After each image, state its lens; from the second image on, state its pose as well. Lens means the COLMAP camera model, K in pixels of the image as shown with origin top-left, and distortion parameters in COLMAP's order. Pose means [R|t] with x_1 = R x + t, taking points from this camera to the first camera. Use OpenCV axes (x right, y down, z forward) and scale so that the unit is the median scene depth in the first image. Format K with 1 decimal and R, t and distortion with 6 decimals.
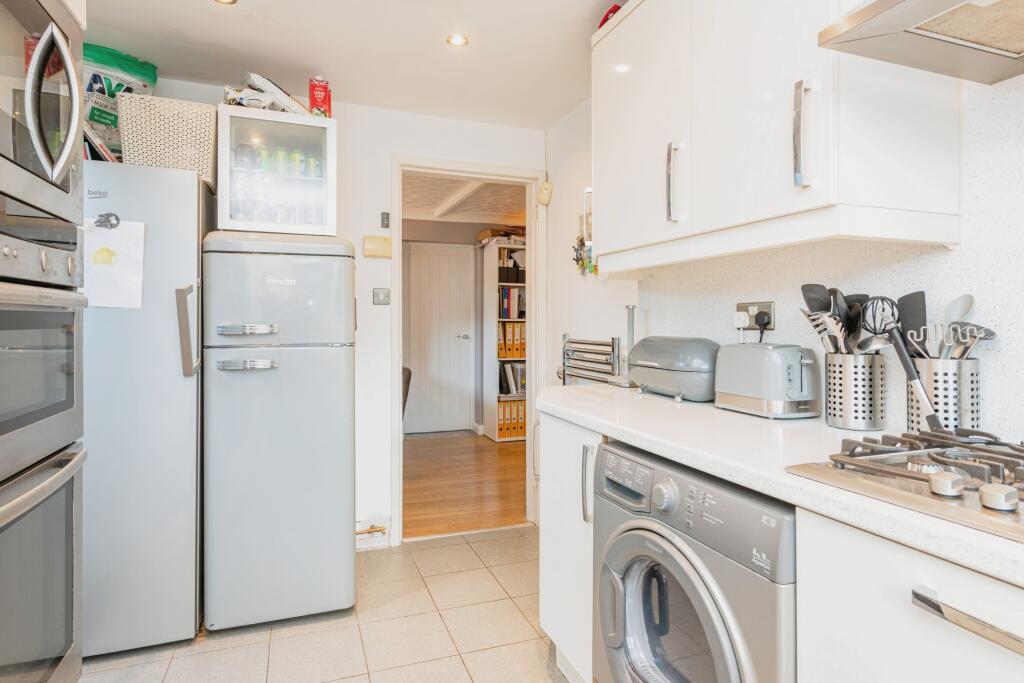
lens RADIAL K [[579.8, 0, 508.6], [0, 579.8, 327.0], [0, 0, 1]] dist [0.001713, 0.000162]
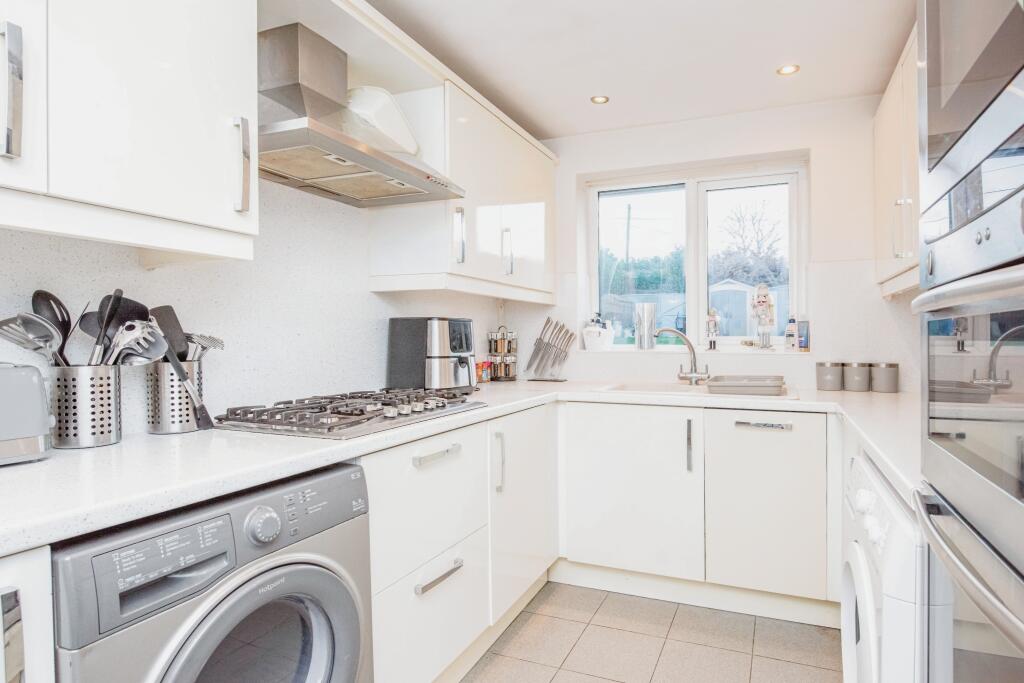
lens RADIAL K [[609.0, 0, 512.0], [0, 609.0, 341.5], [0, 0, 1]] dist [-0.001998, -0.000594]
pose [[-0.720603, -0.014379, 0.693199, -0.612249], [-0.007349, 0.999887, 0.013100, -0.009838], [-0.693309, 0.004346, -0.720627, 1.308380]]
